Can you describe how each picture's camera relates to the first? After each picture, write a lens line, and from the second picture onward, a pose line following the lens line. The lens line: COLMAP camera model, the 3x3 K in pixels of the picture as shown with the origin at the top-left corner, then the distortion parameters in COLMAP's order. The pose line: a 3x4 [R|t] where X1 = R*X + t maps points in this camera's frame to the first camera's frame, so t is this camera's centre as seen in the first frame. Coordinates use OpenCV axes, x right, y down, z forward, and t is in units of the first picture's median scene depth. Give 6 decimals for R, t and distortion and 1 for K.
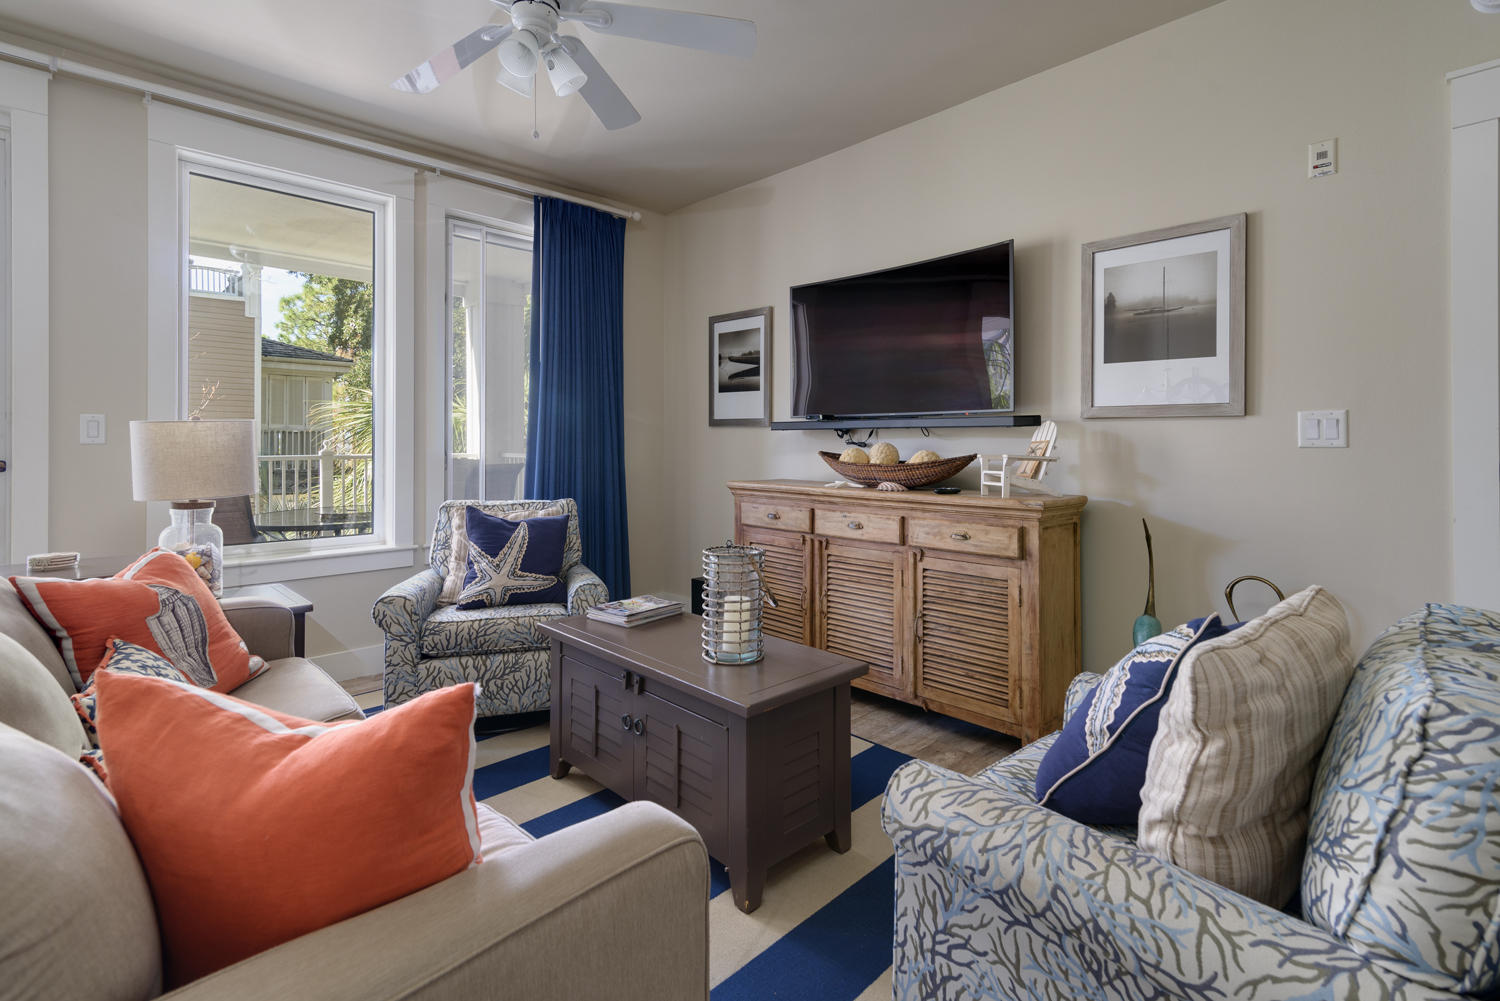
lens RADIAL K [[715.2, 0, 762.0], [0, 715.2, 432.9], [0, 0, 1]] dist [0.012591, -0.001061]
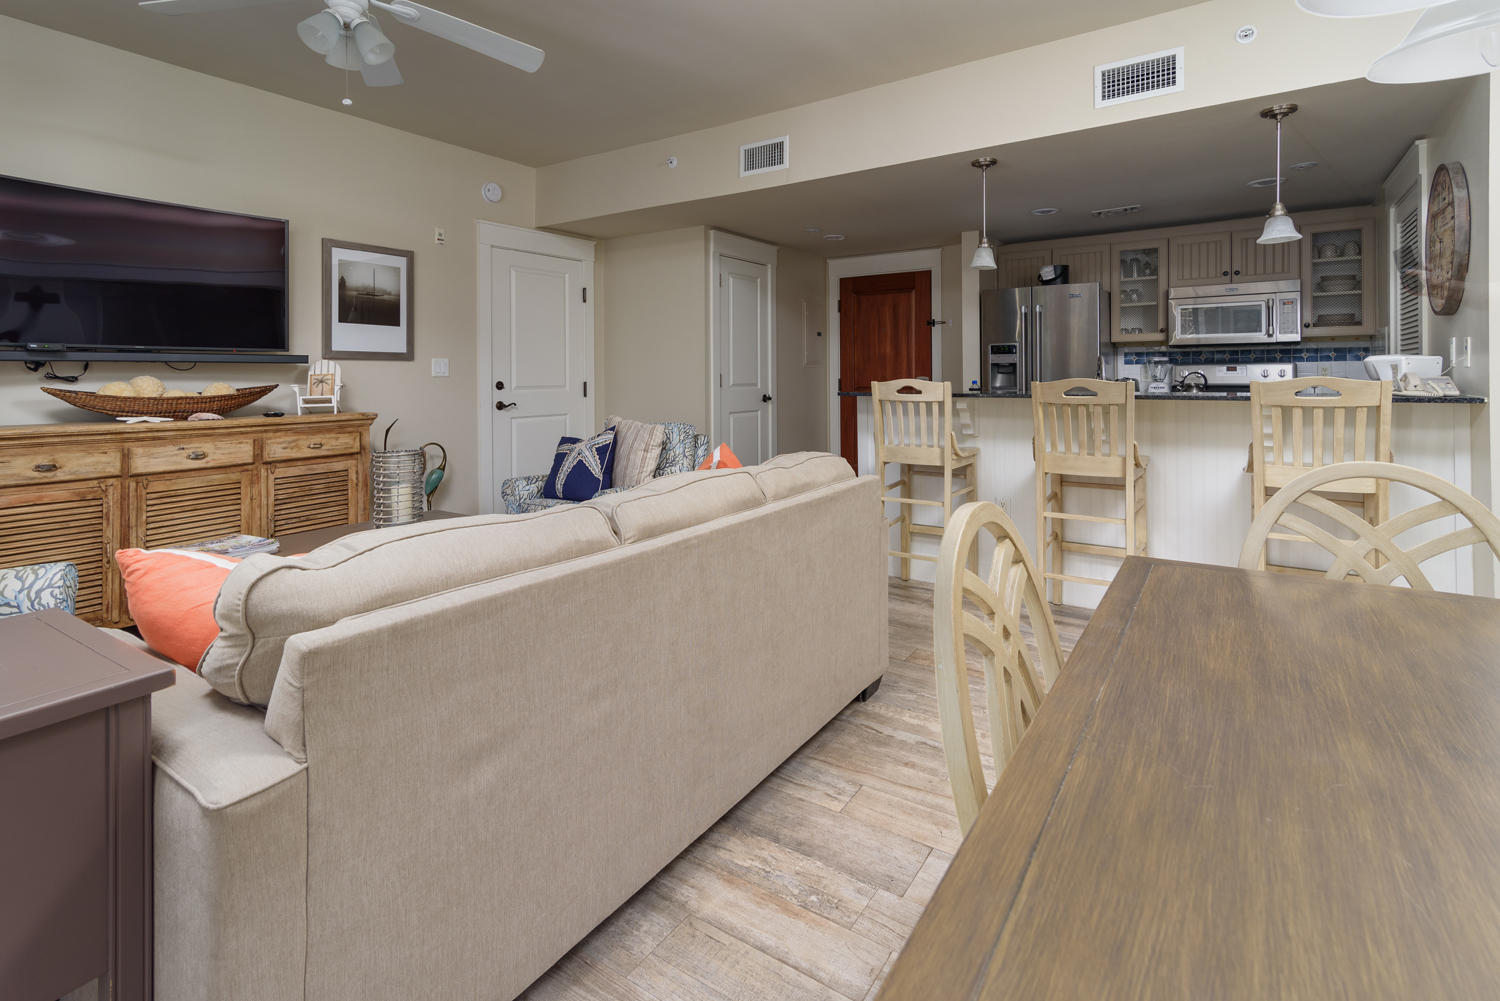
lens RADIAL K [[715.2, 0, 757.3], [0, 715.2, 381.7], [0, 0, 1]] dist [0.012591, -0.001061]
pose [[-0.234263, -0.009008, 0.972131, -1.202931], [-0.004933, 0.999955, 0.008077, 0.011075], [-0.972161, -0.002903, -0.234297, 0.507208]]
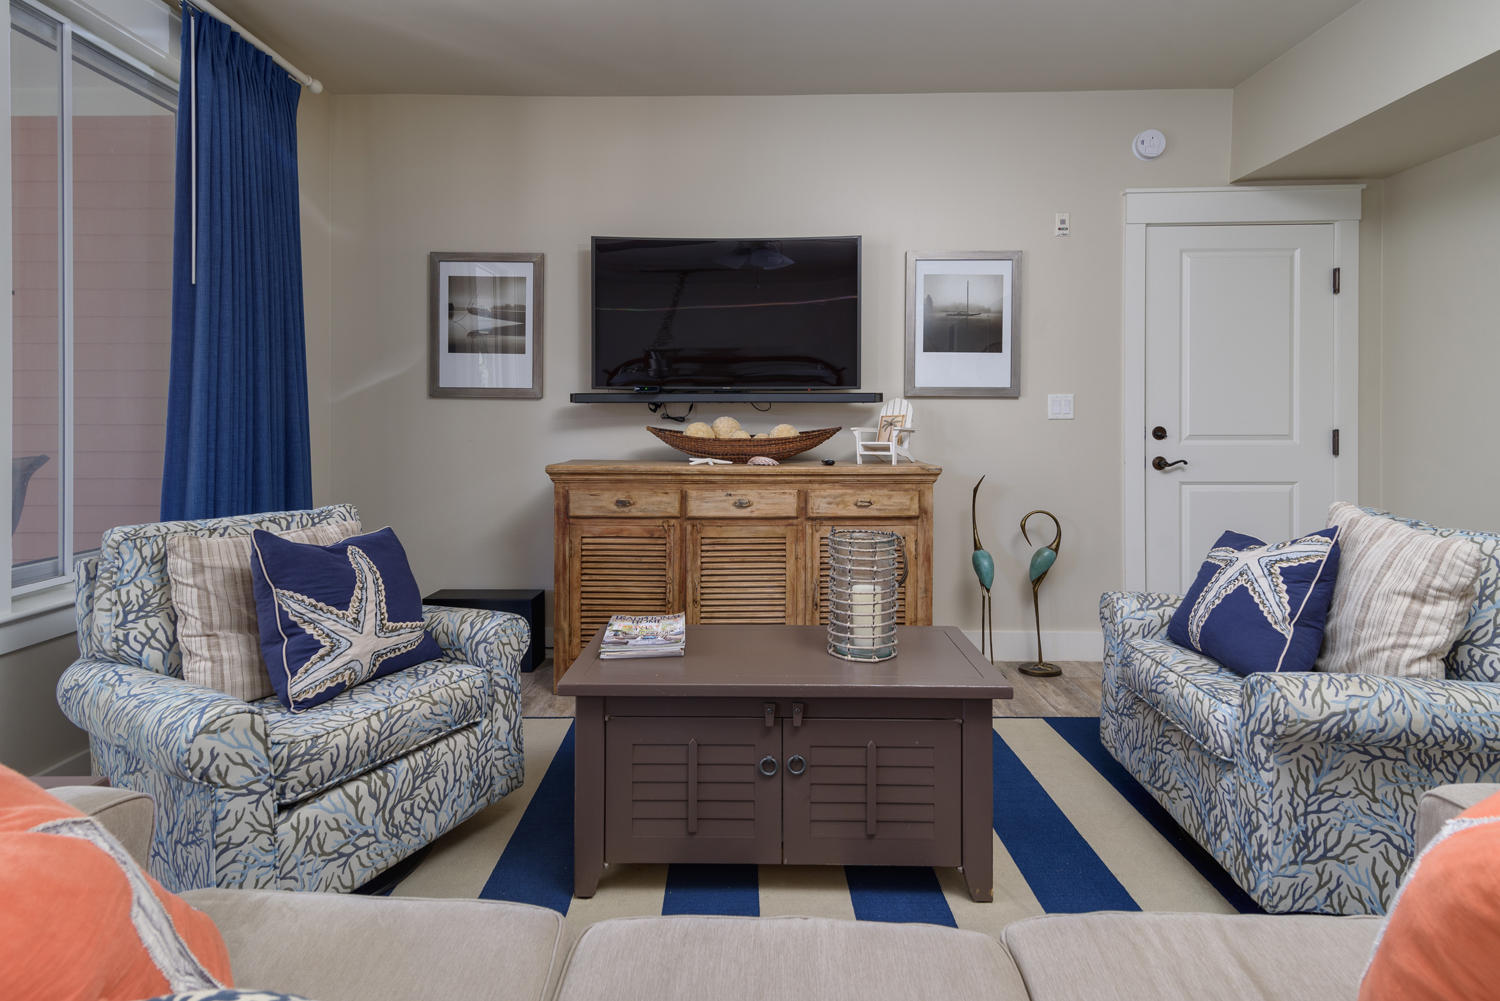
lens RADIAL K [[715.2, 0, 740.3], [0, 715.2, 413.4], [0, 0, 1]] dist [0.012591, -0.001061]
pose [[0.700588, 0.001239, 0.713565, -0.622489], [-0.007576, 0.999955, 0.005701, 0.003765], [-0.713526, -0.009400, 0.700566, 0.369746]]
